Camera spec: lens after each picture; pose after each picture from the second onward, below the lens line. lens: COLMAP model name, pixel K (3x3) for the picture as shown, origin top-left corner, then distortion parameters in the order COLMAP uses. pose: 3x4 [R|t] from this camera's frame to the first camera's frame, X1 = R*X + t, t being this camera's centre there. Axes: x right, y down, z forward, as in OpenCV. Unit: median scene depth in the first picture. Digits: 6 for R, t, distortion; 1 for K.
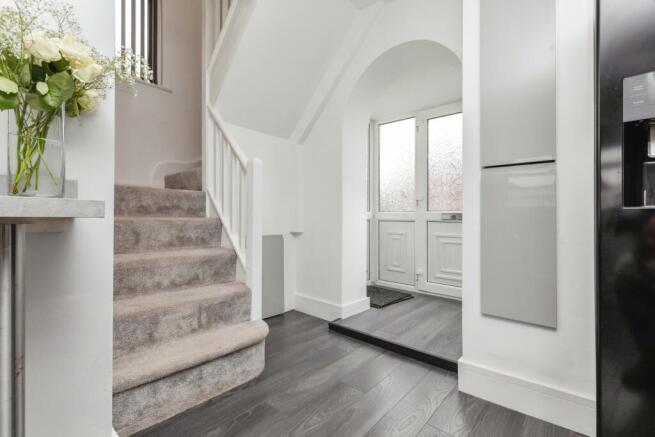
lens RADIAL K [[294.0, 0, 334.1], [0, 294.0, 218.3], [0, 0, 1]] dist [0.010949, -0.001939]
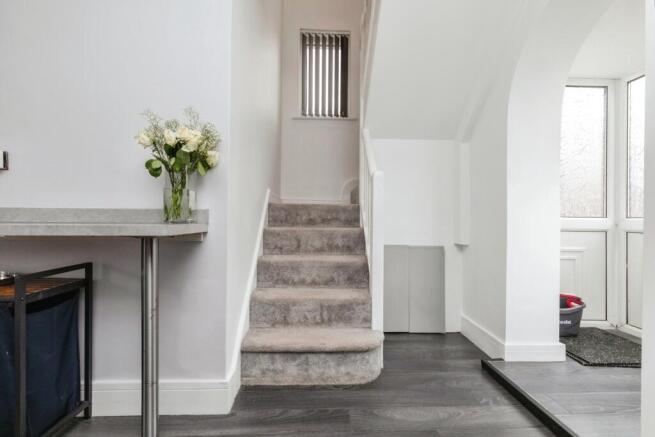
lens RADIAL K [[294.0, 0, 332.4], [0, 294.0, 220.8], [0, 0, 1]] dist [0.010949, -0.001939]
pose [[0.690154, -0.003769, -0.723653, 0.382885], [-0.000276, 0.999985, -0.005471, -0.027362], [0.723662, 0.003976, 0.690143, 0.190510]]
